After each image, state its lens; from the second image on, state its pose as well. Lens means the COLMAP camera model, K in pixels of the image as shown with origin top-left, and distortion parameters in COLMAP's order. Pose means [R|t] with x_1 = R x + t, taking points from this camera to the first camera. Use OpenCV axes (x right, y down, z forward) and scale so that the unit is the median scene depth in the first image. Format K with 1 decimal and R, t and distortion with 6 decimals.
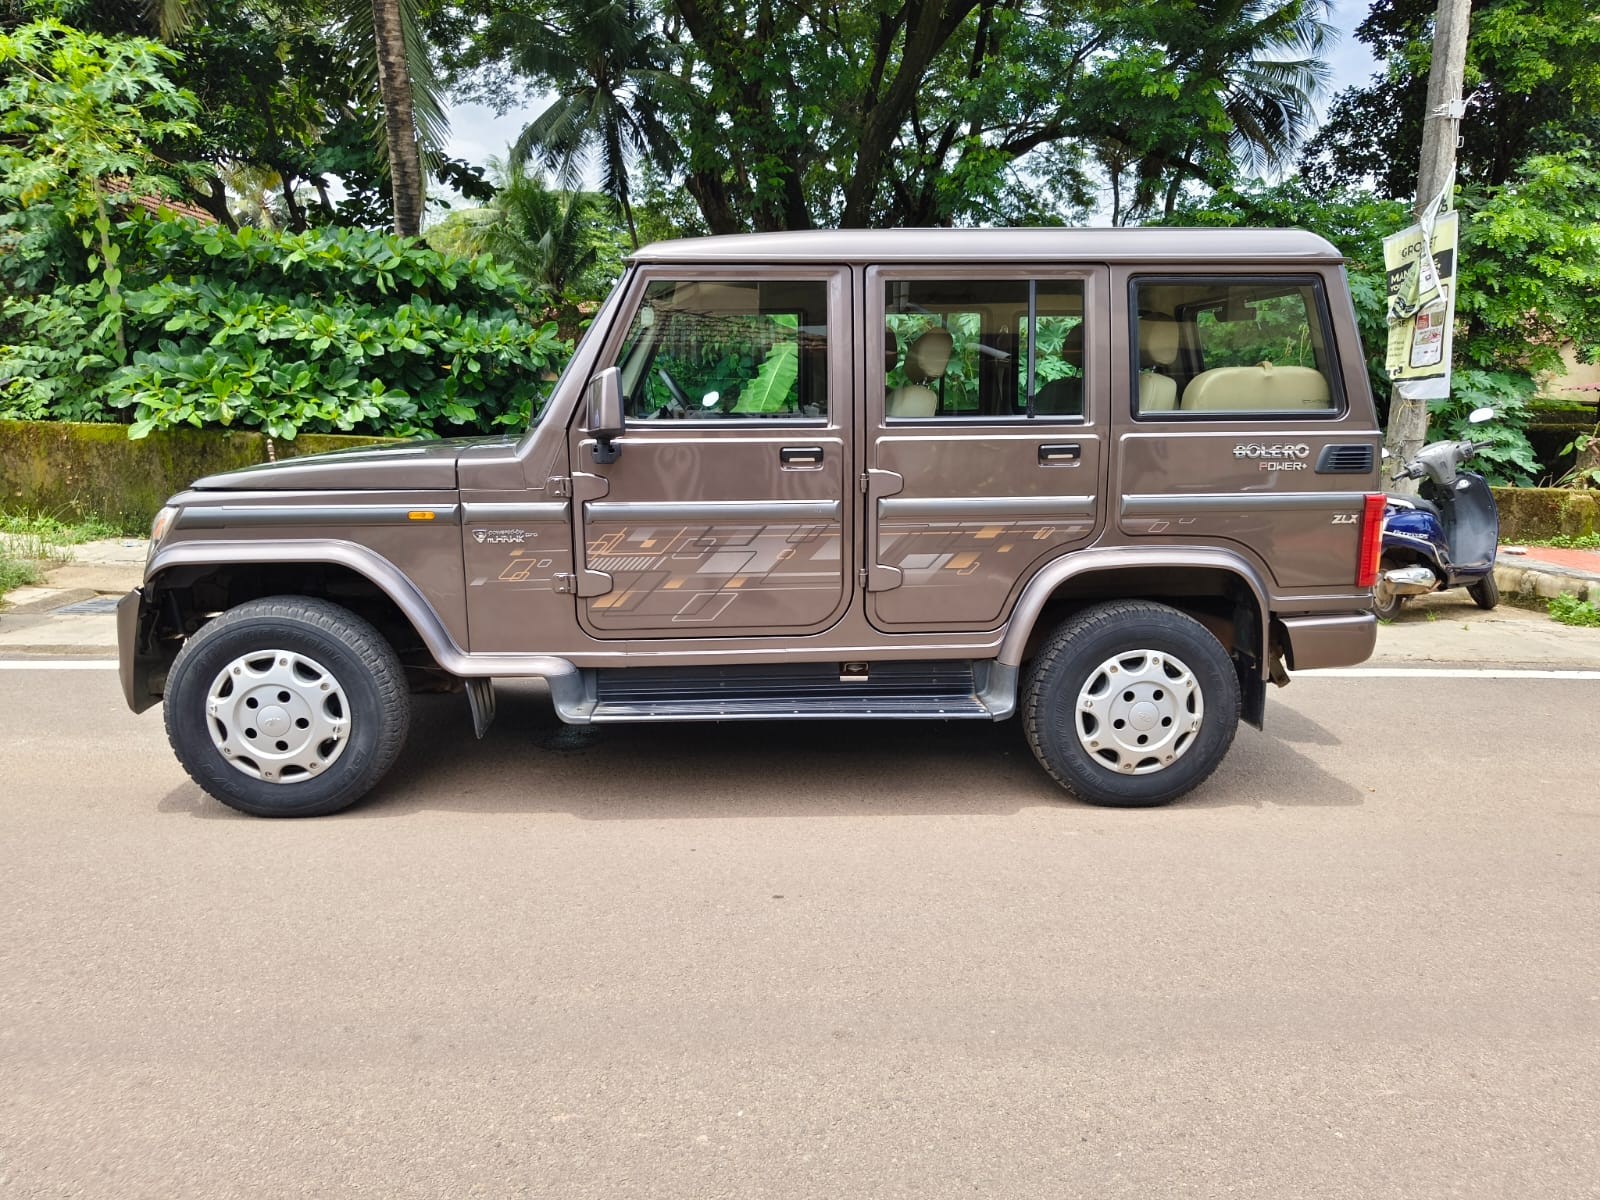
lens RADIAL K [[1111.9, 0, 796.4], [0, 1111.9, 613.5], [0, 0, 1]] dist [0.024150, -0.026425]
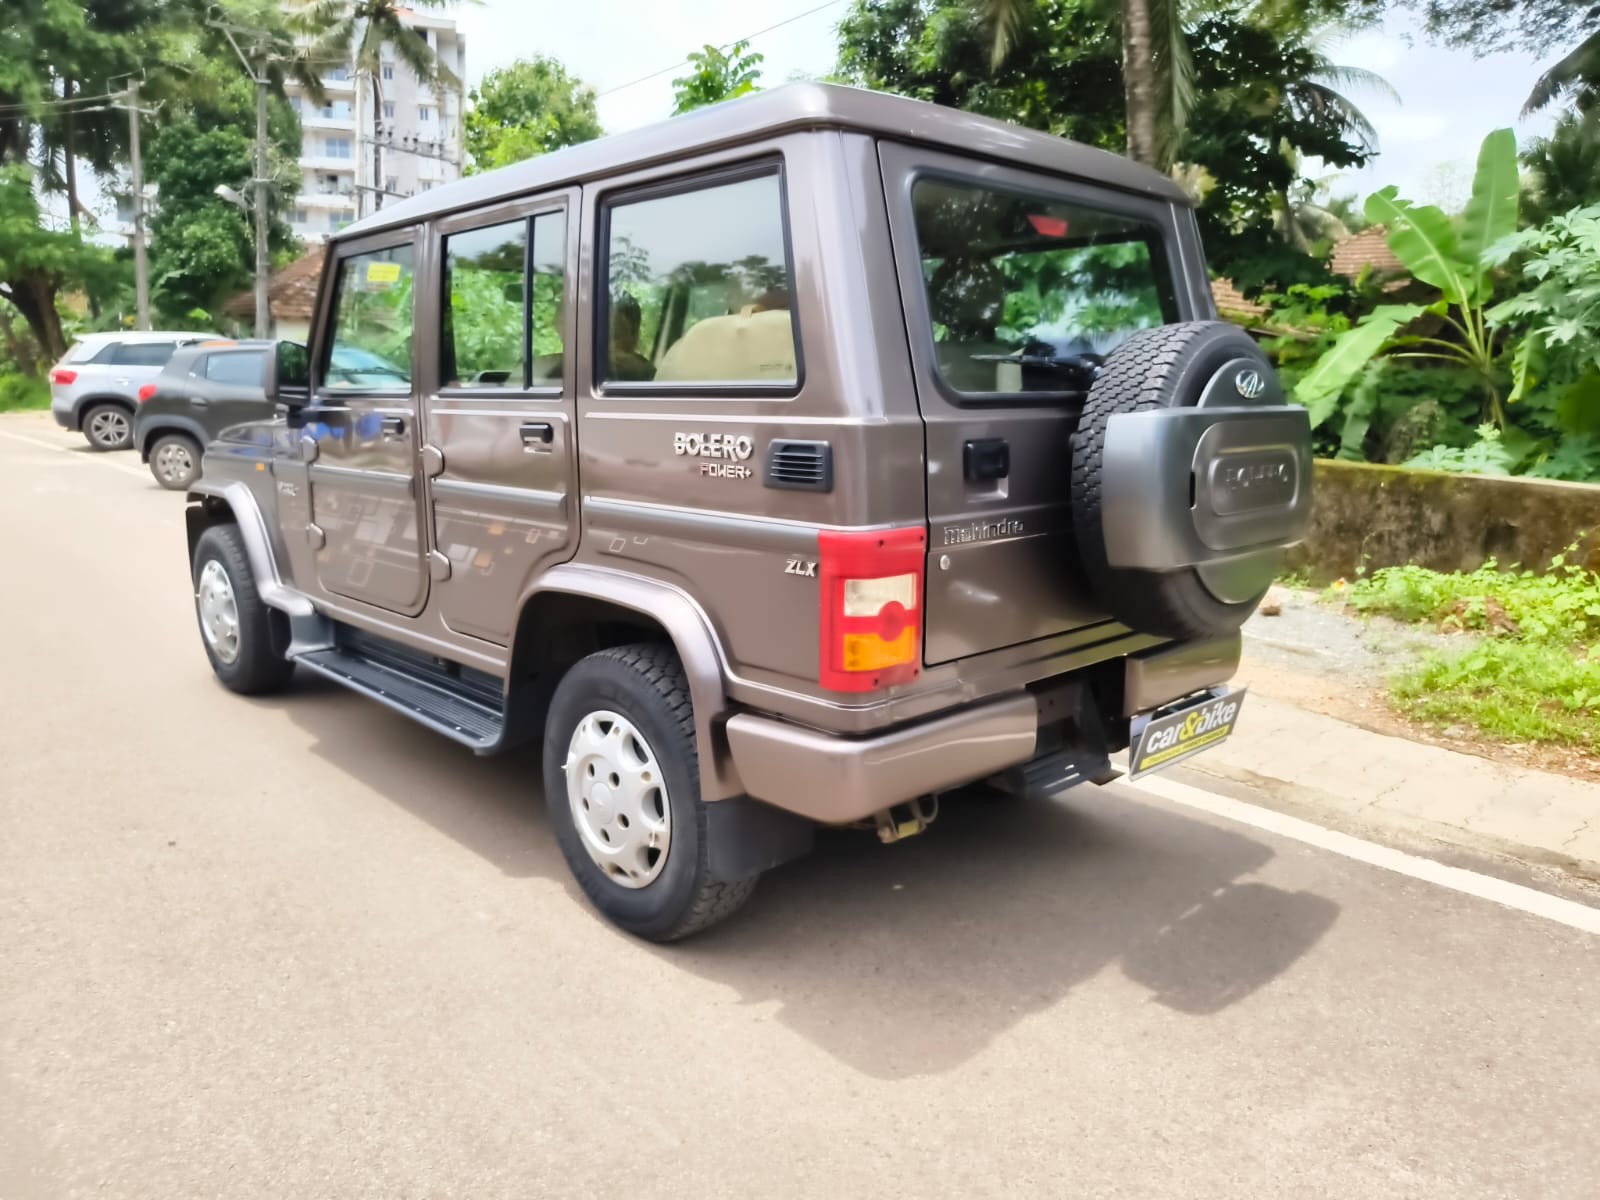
lens RADIAL K [[1111.9, 0, 776.3], [0, 1111.9, 587.4], [0, 0, 1]] dist [0.024150, -0.026425]
pose [[0.637882, 0.139799, -0.757339, 0.896886], [-0.152591, 0.986833, 0.053640, -0.100668], [0.754866, 0.081347, 0.650815, 0.594169]]
